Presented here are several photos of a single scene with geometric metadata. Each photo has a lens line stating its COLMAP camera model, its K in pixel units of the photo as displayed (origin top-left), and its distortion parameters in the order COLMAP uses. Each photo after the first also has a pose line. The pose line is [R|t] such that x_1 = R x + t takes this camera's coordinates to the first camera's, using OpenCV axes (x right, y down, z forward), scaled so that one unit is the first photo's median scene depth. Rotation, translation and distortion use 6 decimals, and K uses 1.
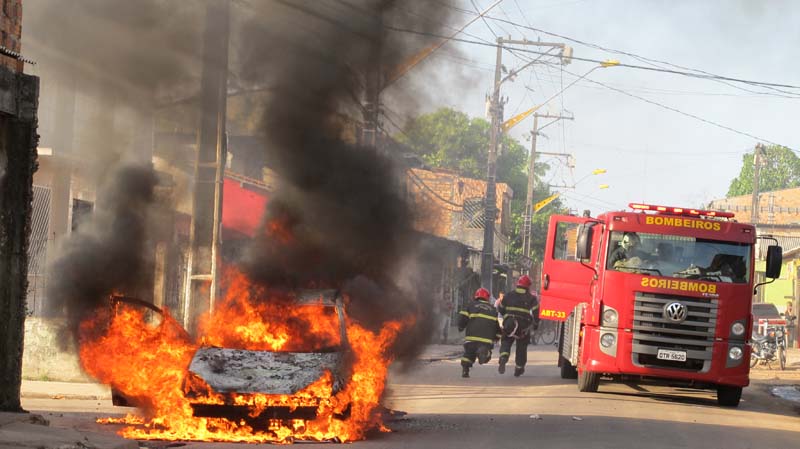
lens RADIAL K [[2281.5, 0, 399.4], [0, 2281.5, 225.7], [0, 0, 1]] dist [-0.103912, 0.000000]
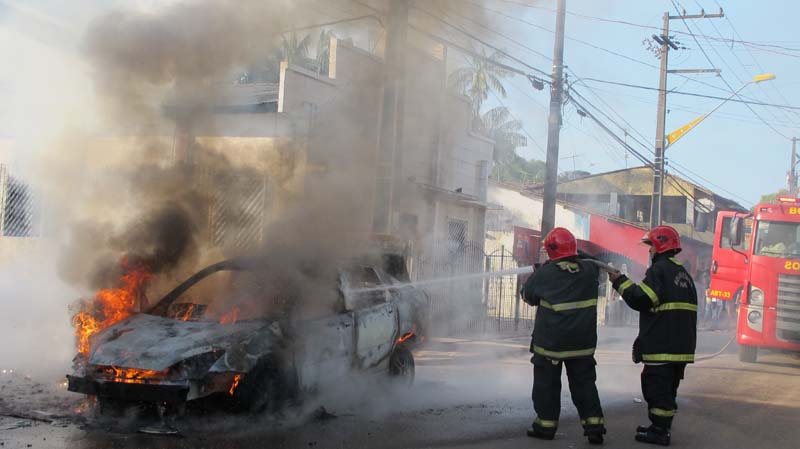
lens RADIAL K [[1028.8, 0, 400.8], [0, 1028.8, 209.4], [0, 0, 1]] dist [-0.077122, 0.000000]
pose [[0.930214, -0.016382, -0.366651, 0.113819], [-0.002605, 0.998683, -0.051231, 0.023250], [0.367007, 0.048611, 0.928947, 0.465225]]
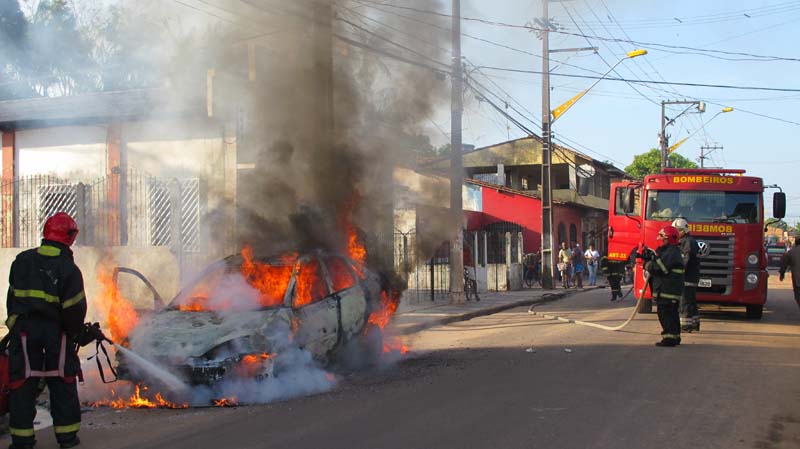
lens RADIAL K [[1028.8, 0, 401.3], [0, 1028.8, 226.1], [0, 0, 1]] dist [-0.077122, 0.000000]
pose [[0.964233, -0.067284, -0.256375, 0.106257], [0.067650, 0.997682, -0.007399, 0.017728], [0.256278, -0.010210, 0.966549, 0.397208]]
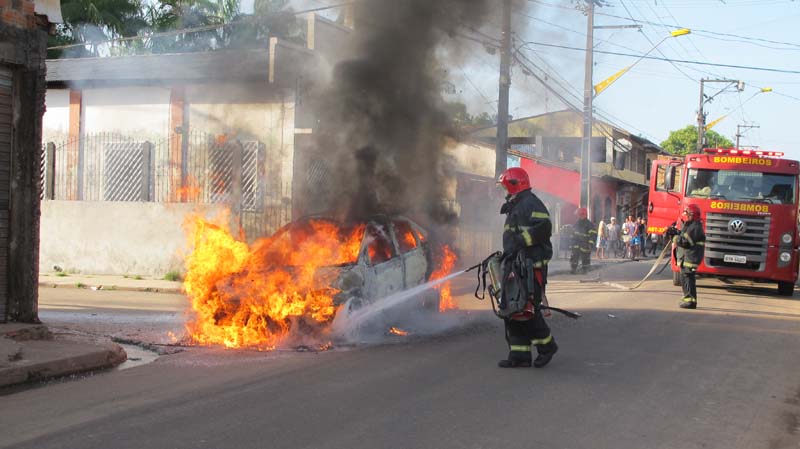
lens RADIAL K [[1028.8, 0, 398.0], [0, 1028.8, 221.5], [0, 0, 1]] dist [-0.077122, 0.000000]
pose [[0.957402, -0.023036, -0.287839, 0.102133], [0.030041, 0.999350, 0.019942, 0.016666], [0.287192, -0.027740, 0.957471, 0.363108]]
